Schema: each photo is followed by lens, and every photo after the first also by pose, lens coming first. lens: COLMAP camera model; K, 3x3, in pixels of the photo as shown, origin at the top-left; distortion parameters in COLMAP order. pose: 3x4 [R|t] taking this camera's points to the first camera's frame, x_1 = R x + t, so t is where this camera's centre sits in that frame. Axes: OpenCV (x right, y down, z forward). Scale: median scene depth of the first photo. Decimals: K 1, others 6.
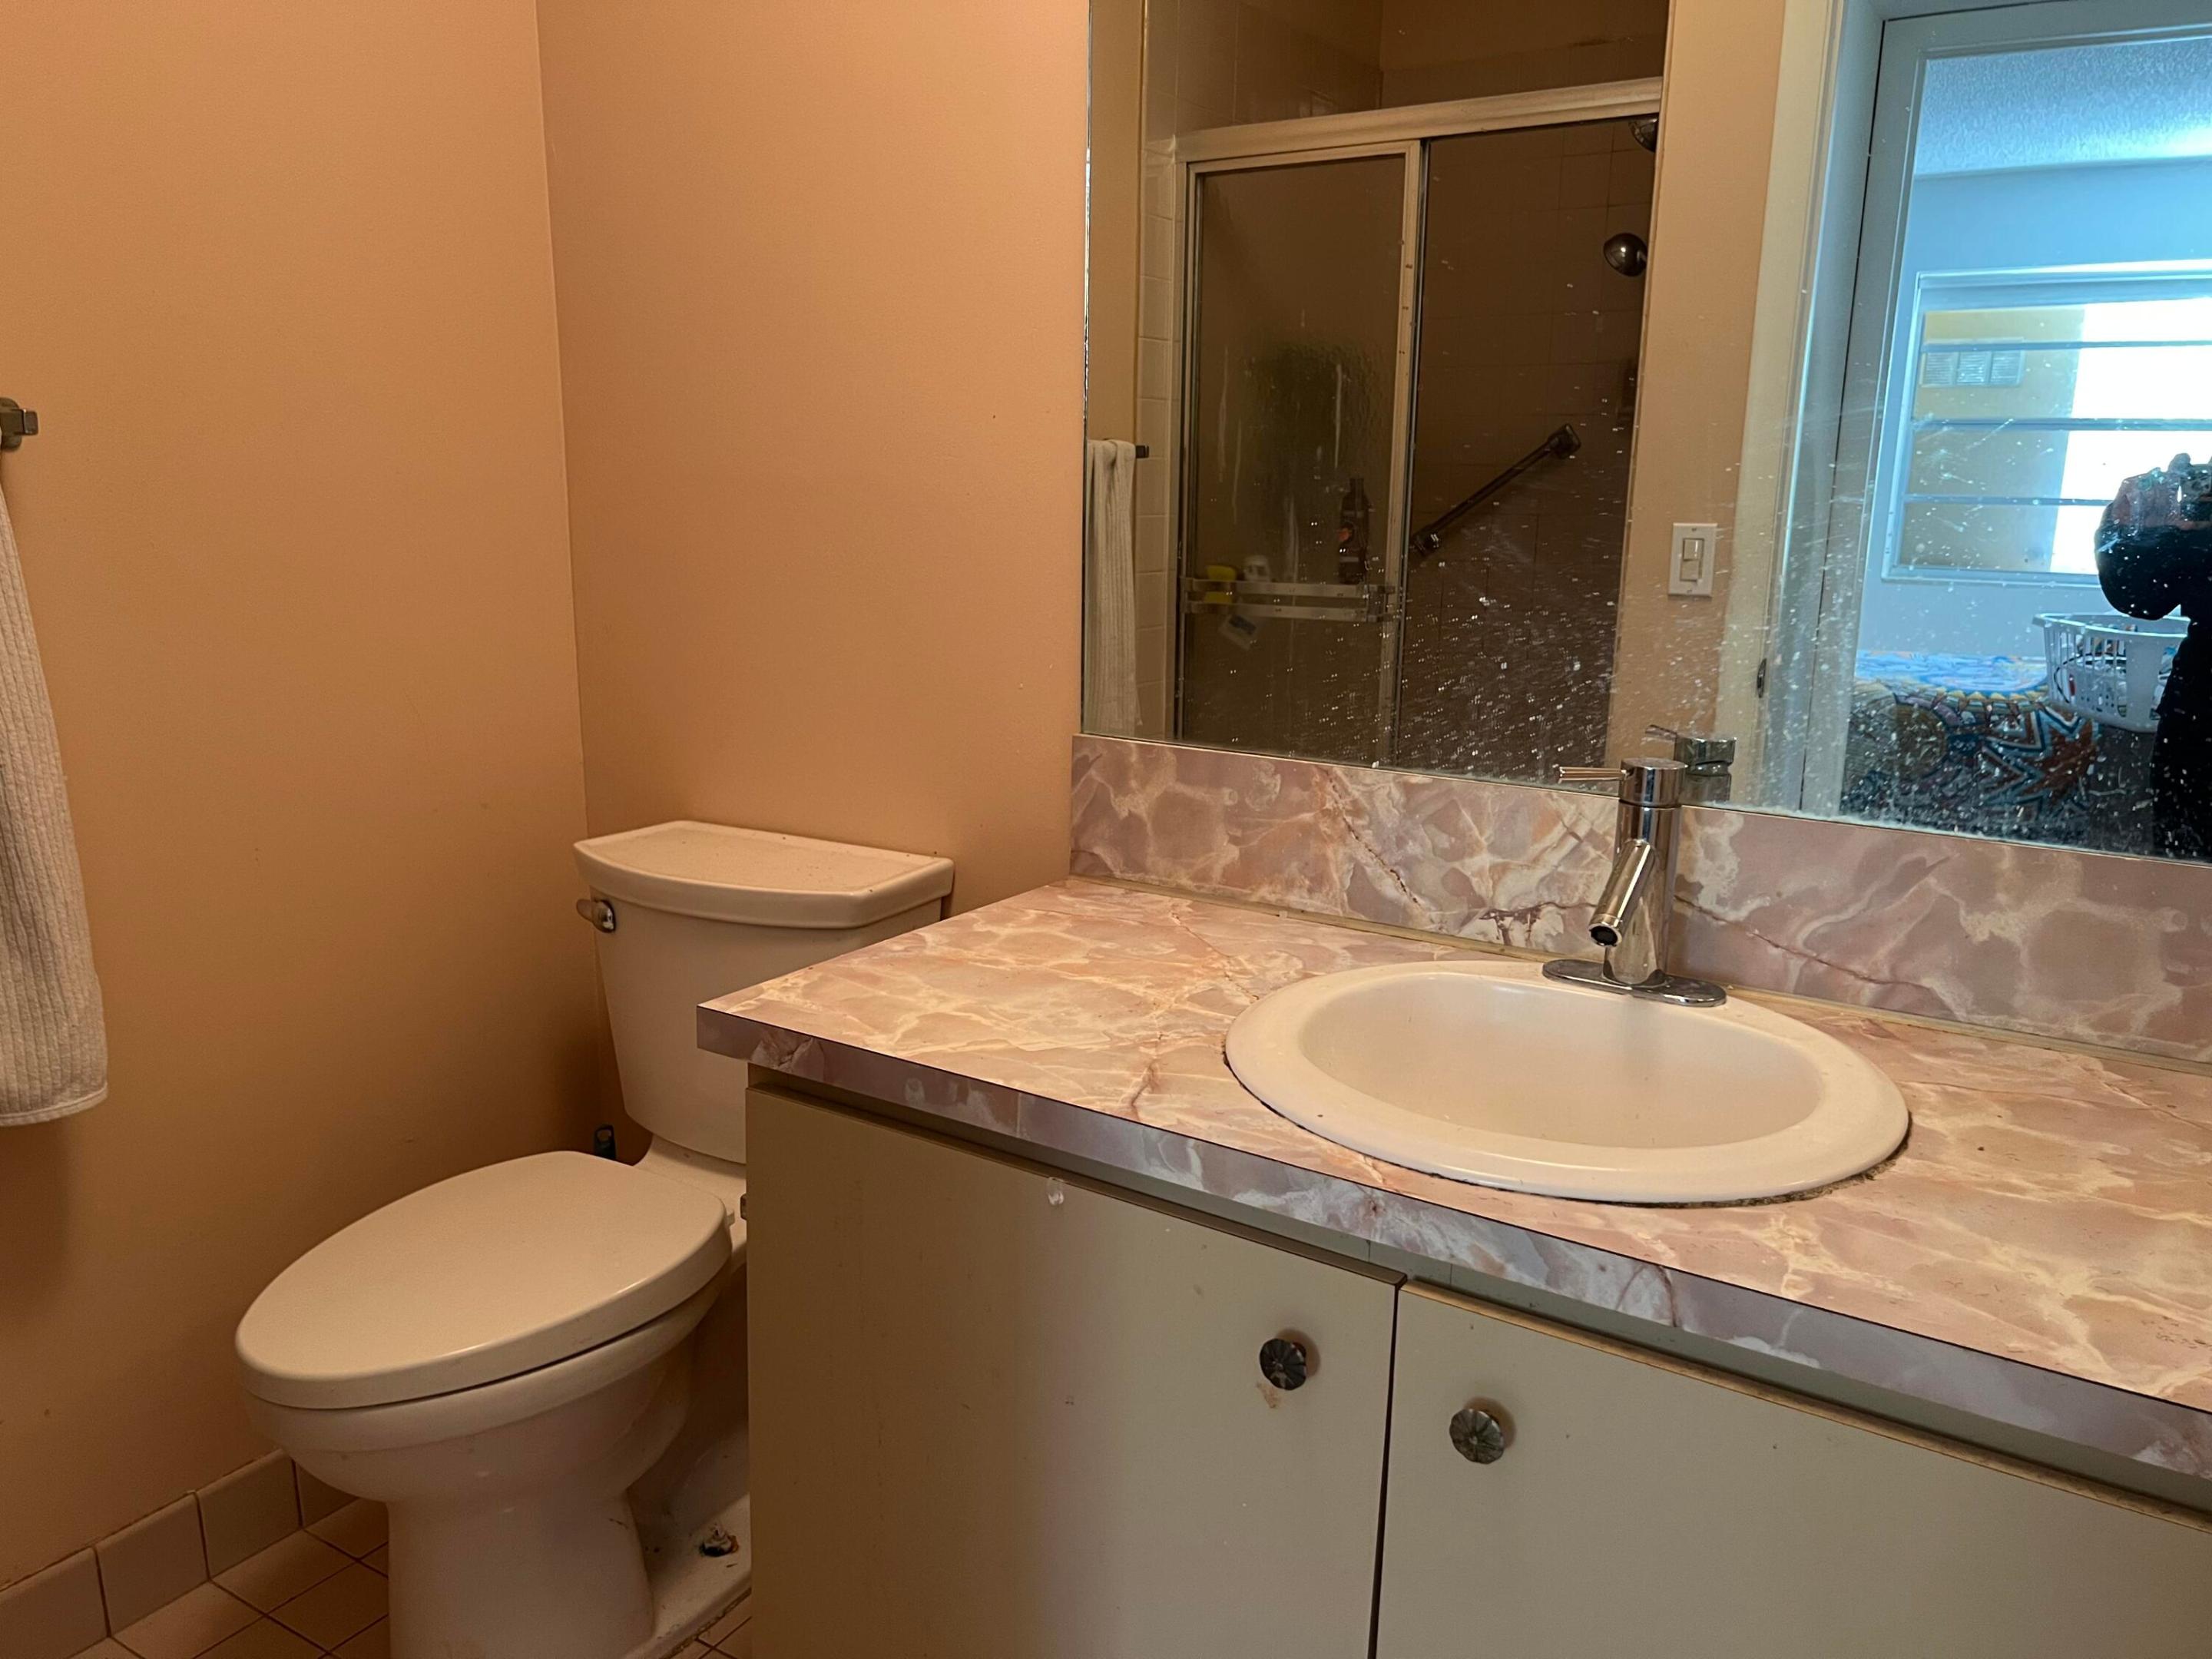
lens RADIAL K [[1657.5, 0, 1100.5], [0, 1657.5, 839.2], [0, 0, 1]] dist [0.057026, -0.073959]
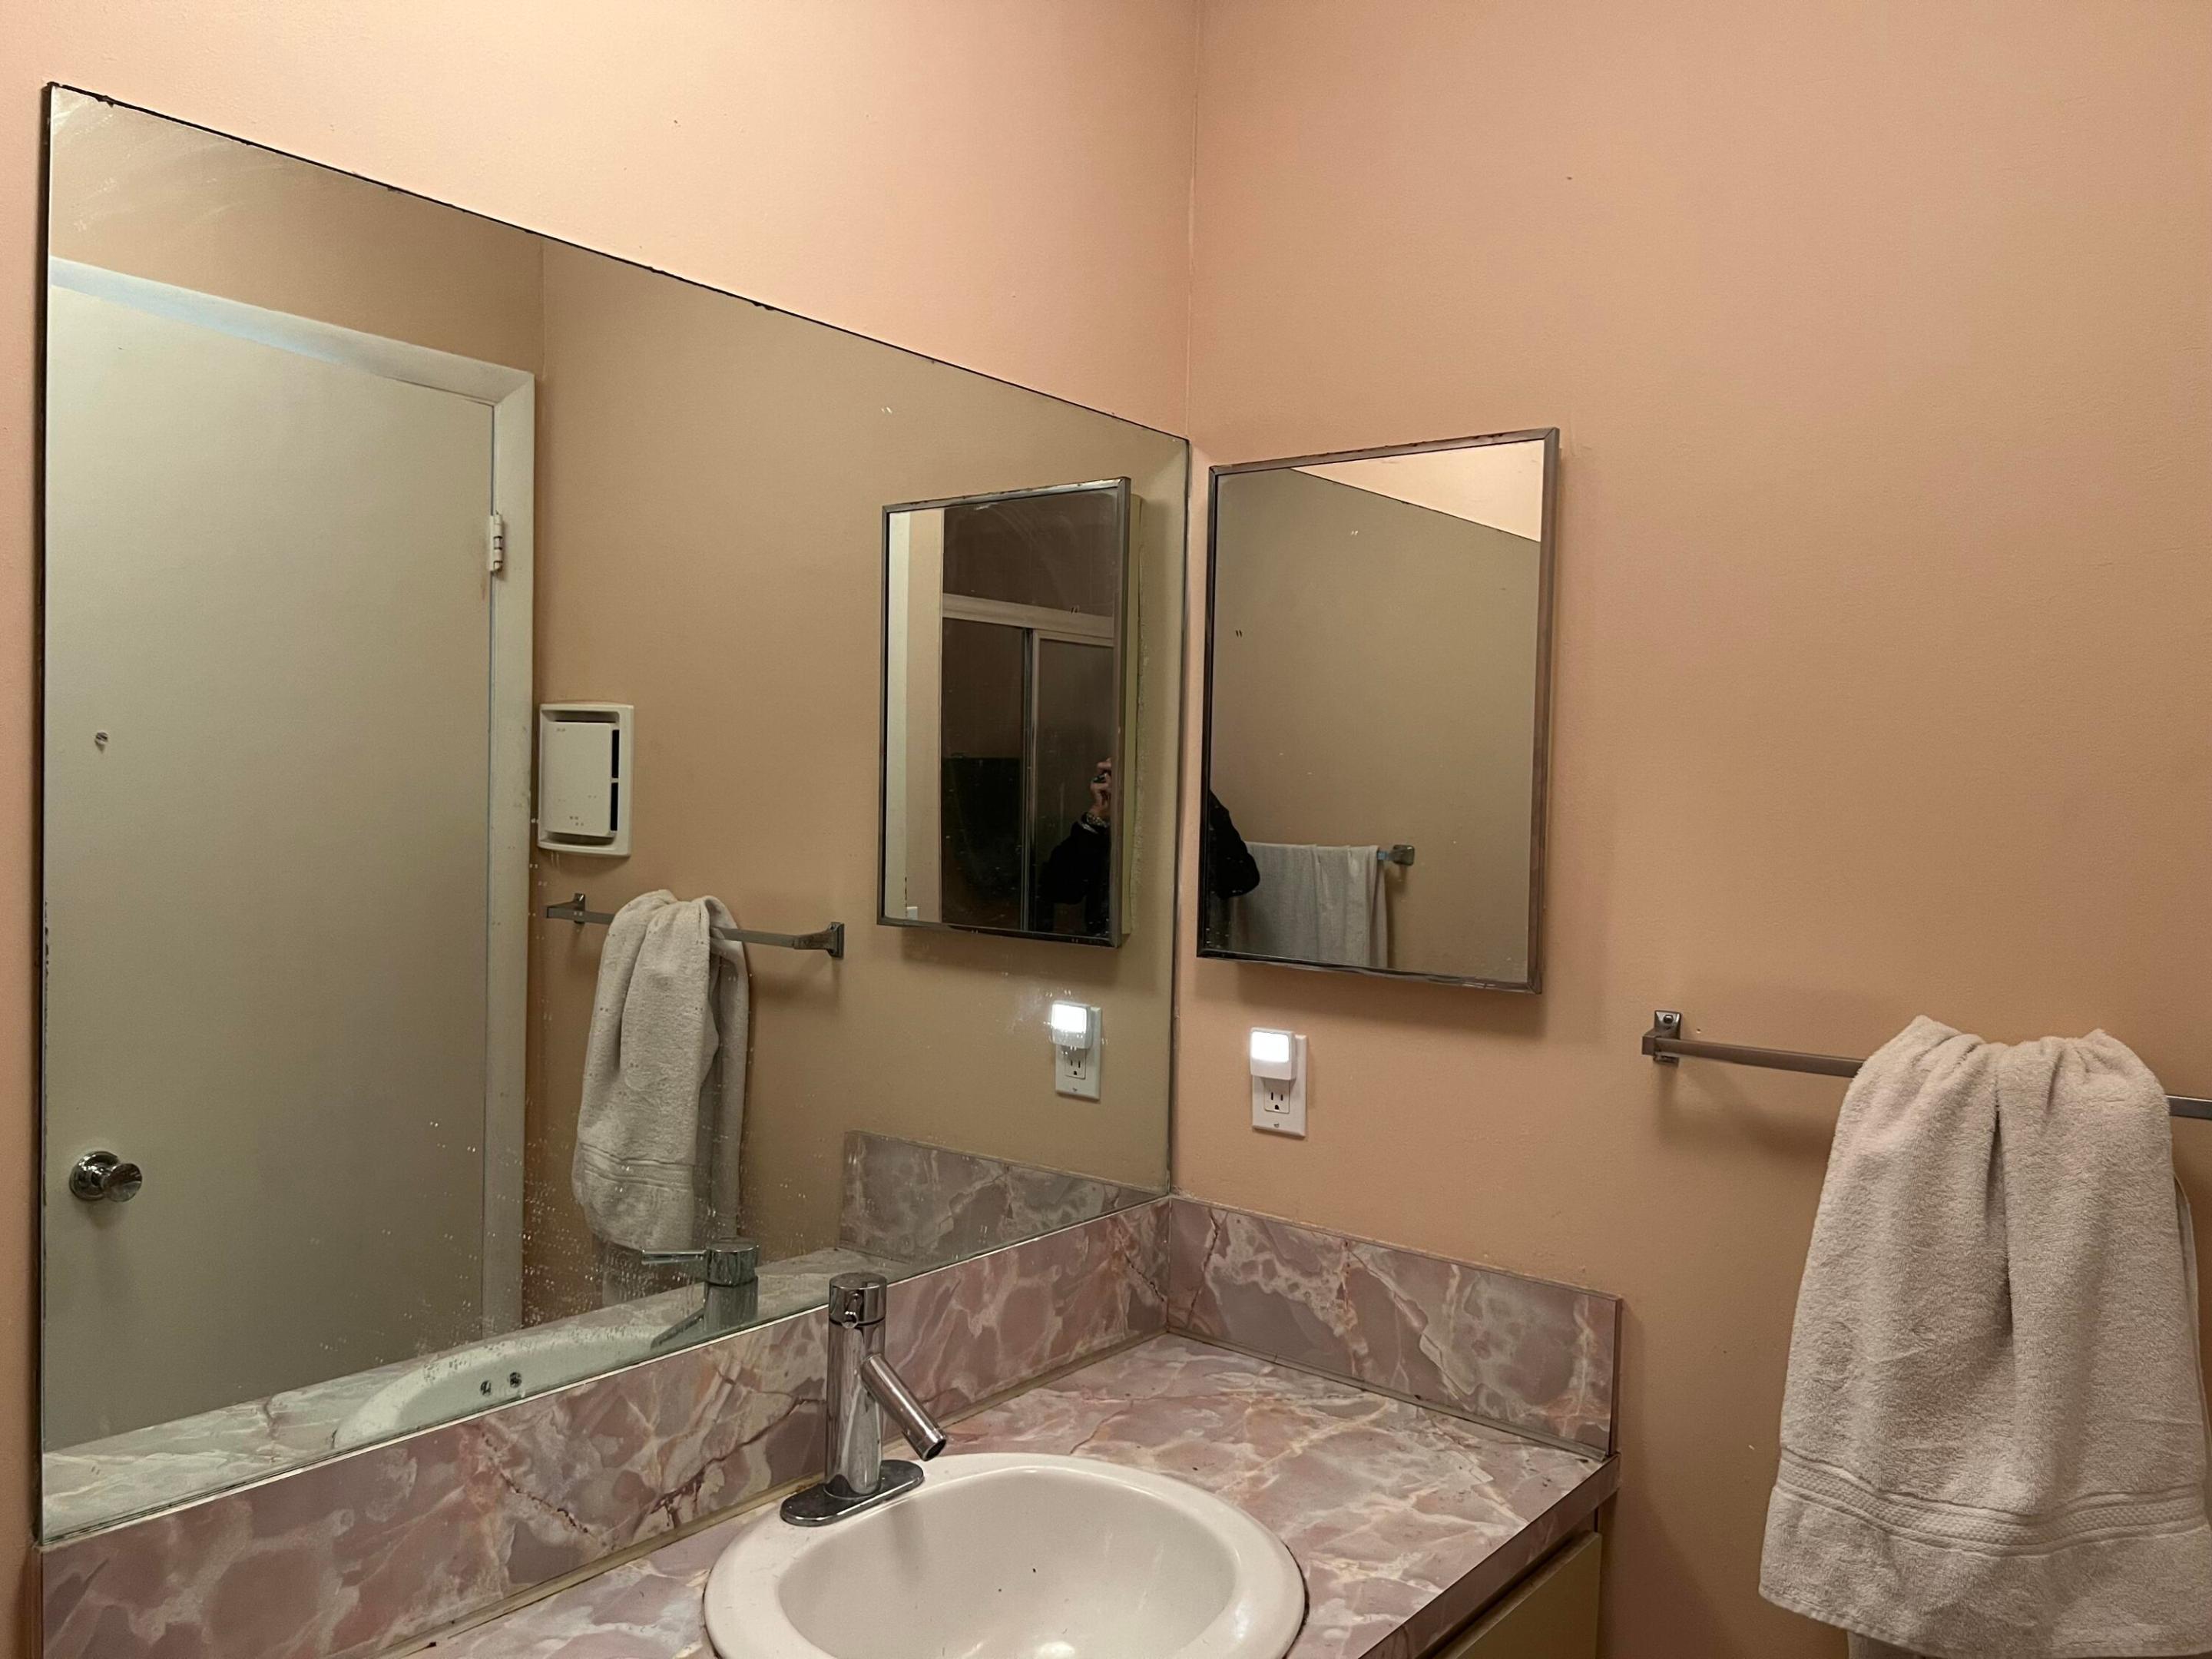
lens RADIAL K [[1657.5, 0, 1100.5], [0, 1657.5, 839.2], [0, 0, 1]] dist [0.057026, -0.073959]
pose [[0.095447, -0.043249, 0.994495, -0.639960], [0.198030, 0.979912, 0.023609, -0.286134], [-0.975538, 0.194687, 0.102094, 0.604006]]
